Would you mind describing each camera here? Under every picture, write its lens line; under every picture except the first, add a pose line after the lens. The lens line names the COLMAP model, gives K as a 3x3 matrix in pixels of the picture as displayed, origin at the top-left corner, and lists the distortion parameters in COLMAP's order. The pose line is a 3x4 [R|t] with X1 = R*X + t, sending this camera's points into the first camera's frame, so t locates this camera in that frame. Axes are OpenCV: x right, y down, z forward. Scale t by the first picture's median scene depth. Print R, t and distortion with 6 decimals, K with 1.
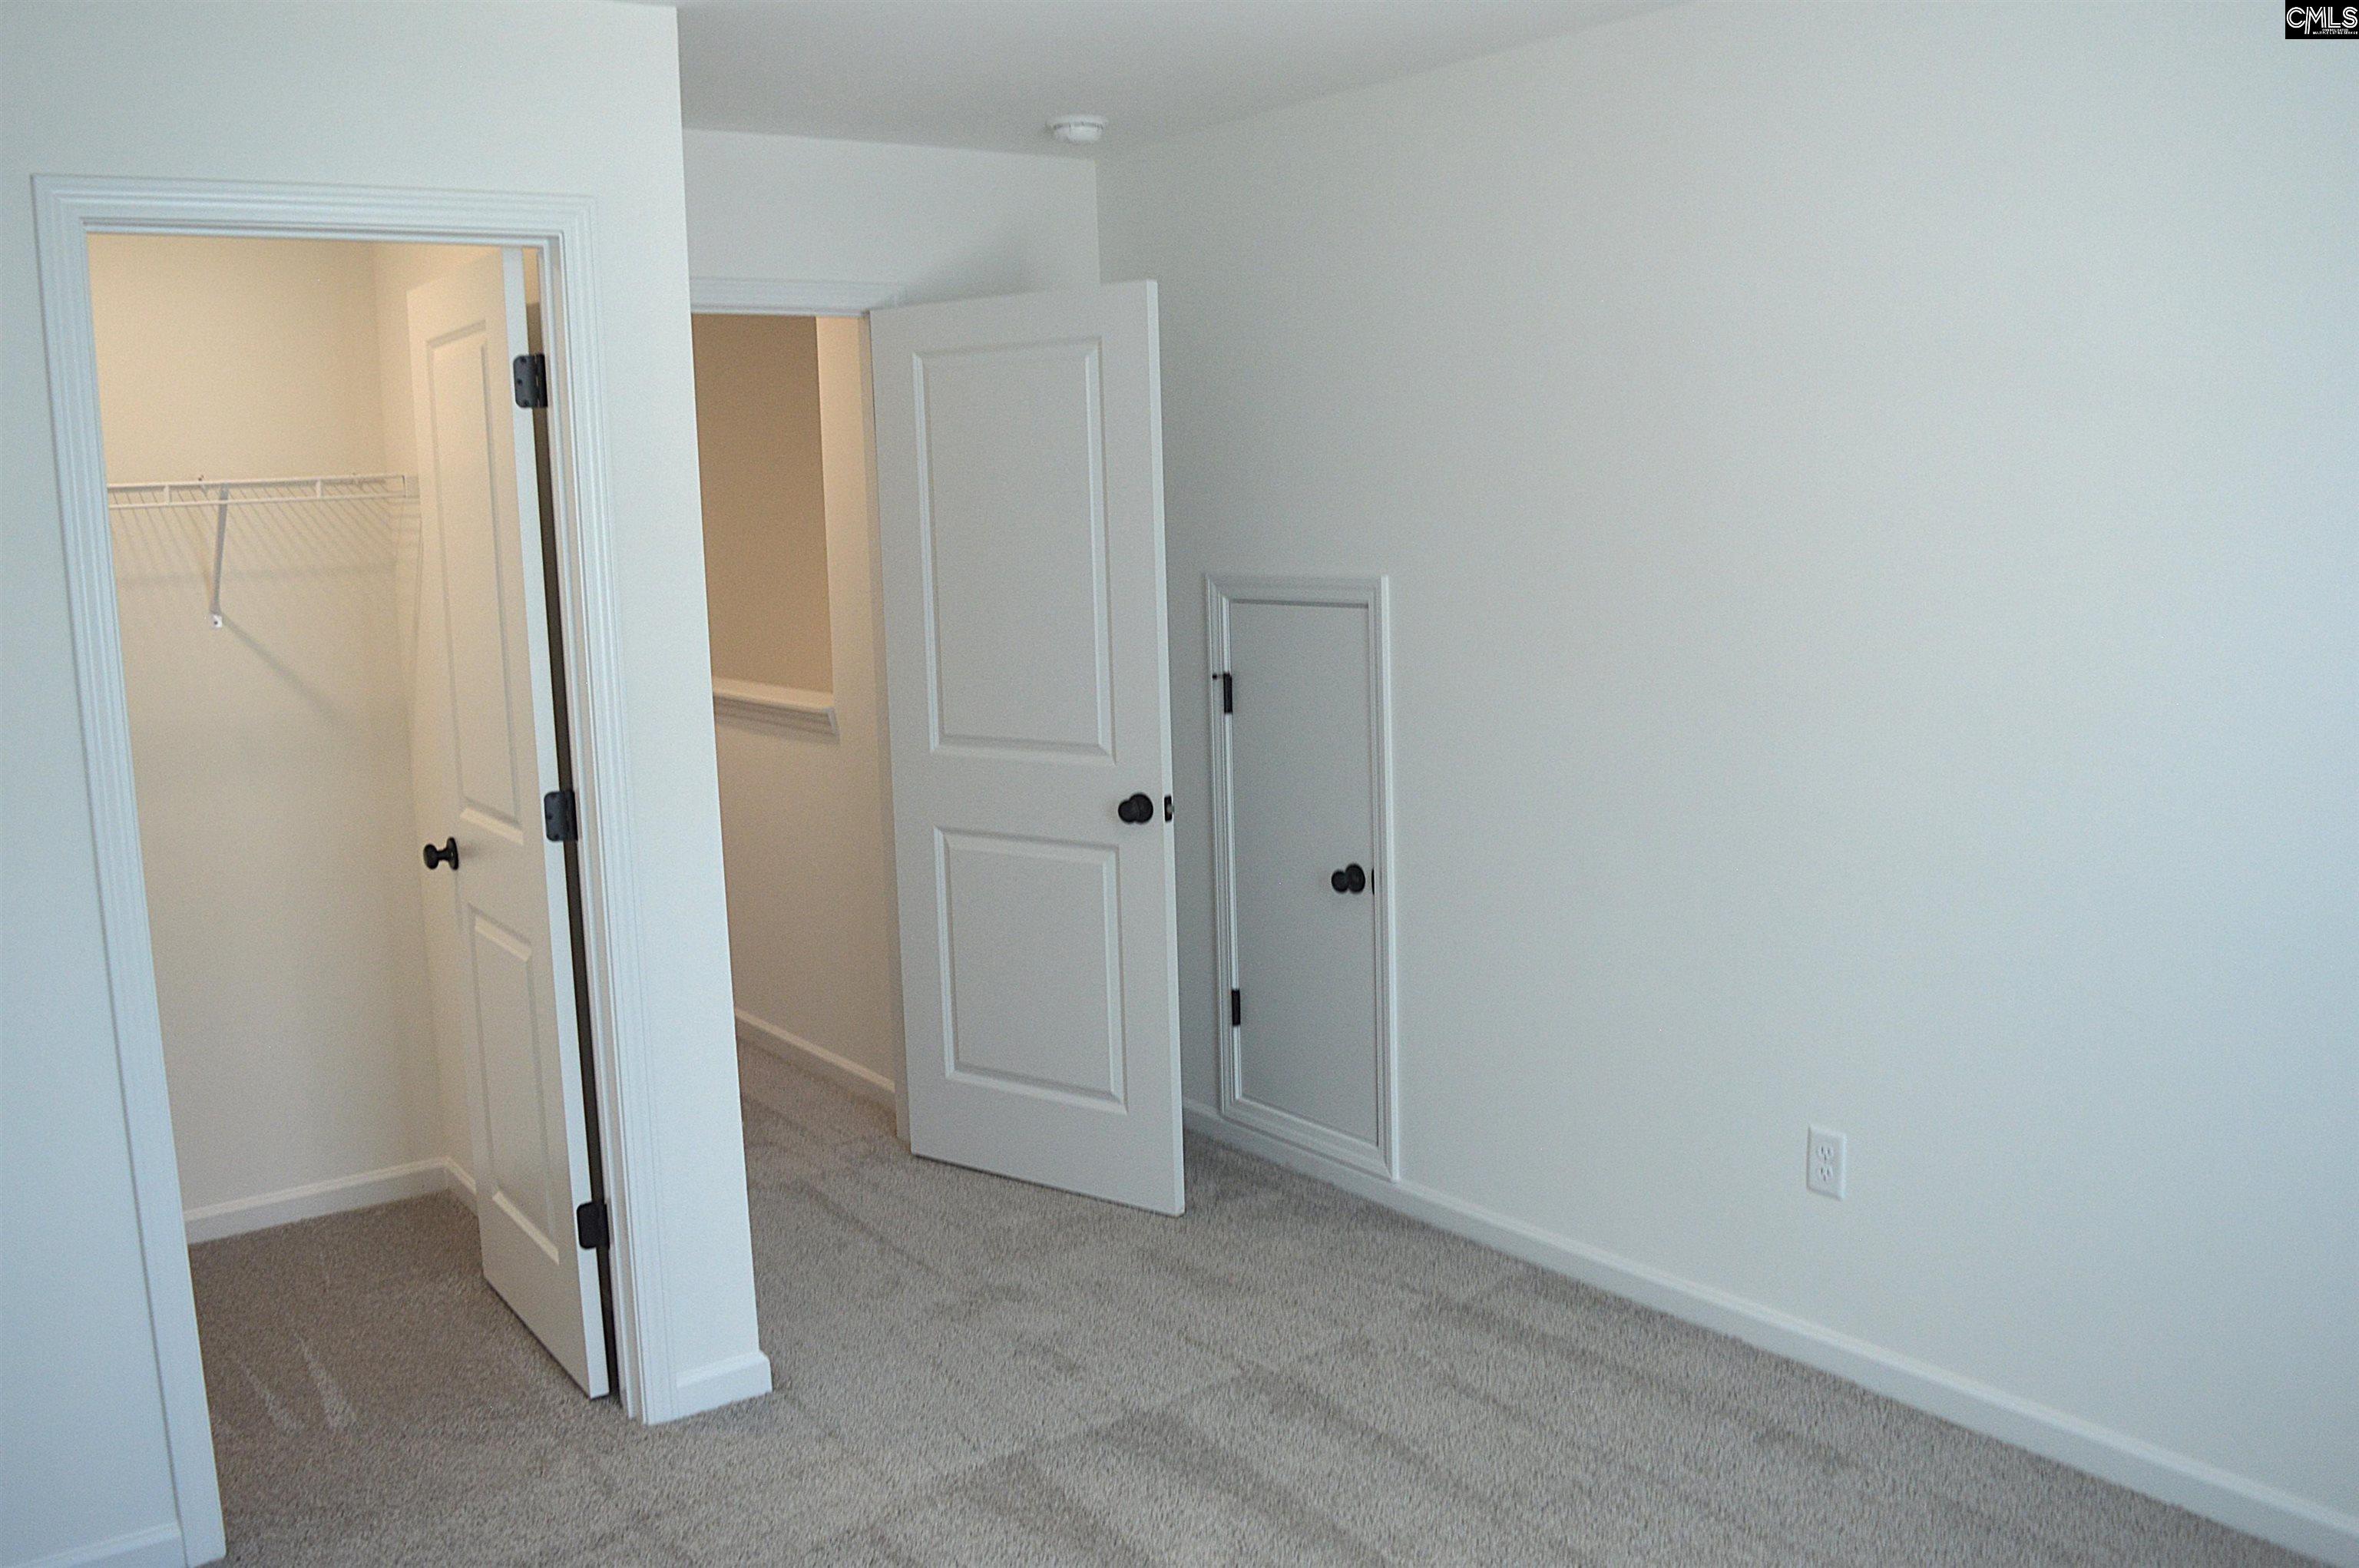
lens RADIAL K [[1913.6, 0, 1156.0], [0, 1913.6, 770.6], [0, 0, 1]] dist [-0.094916, 0.020393]
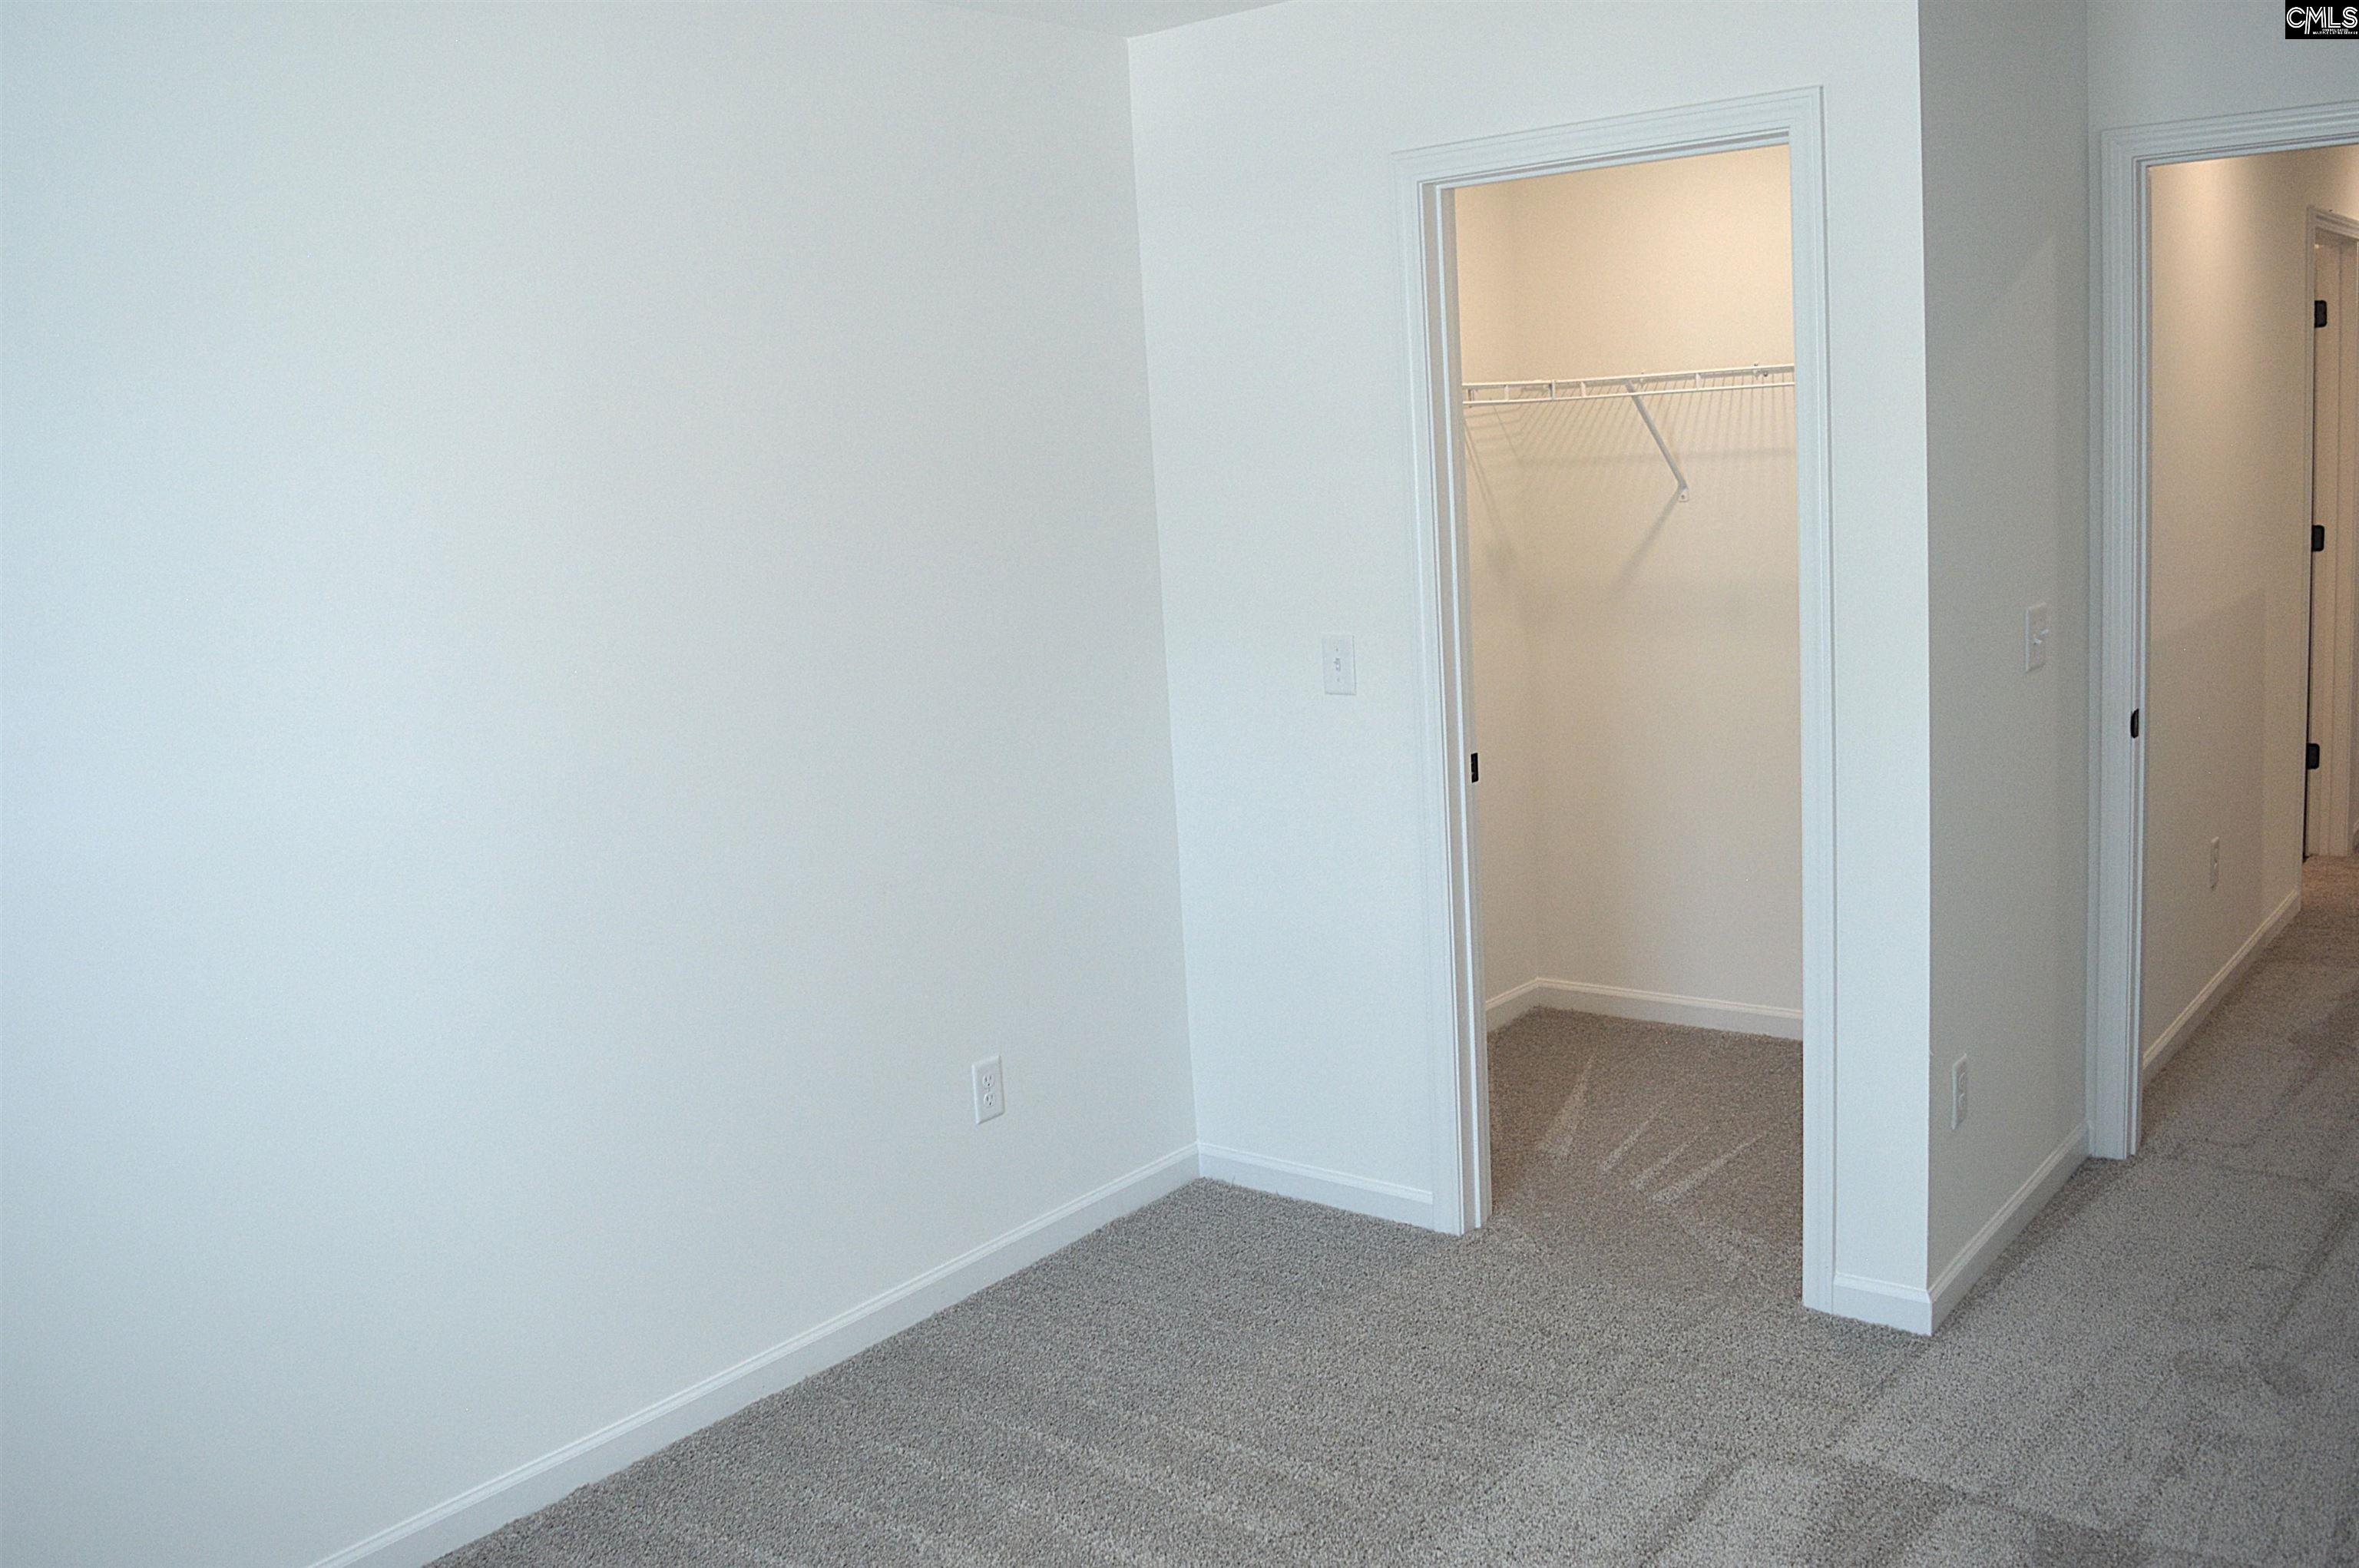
lens RADIAL K [[1913.6, 0, 1156.0], [0, 1913.6, 770.6], [0, 0, 1]] dist [-0.094916, 0.020393]
pose [[0.278438, 0.175340, -0.944314, 0.539508], [-0.083138, 0.983904, 0.158178, -0.069711], [0.956849, 0.034466, 0.288534, 0.353813]]
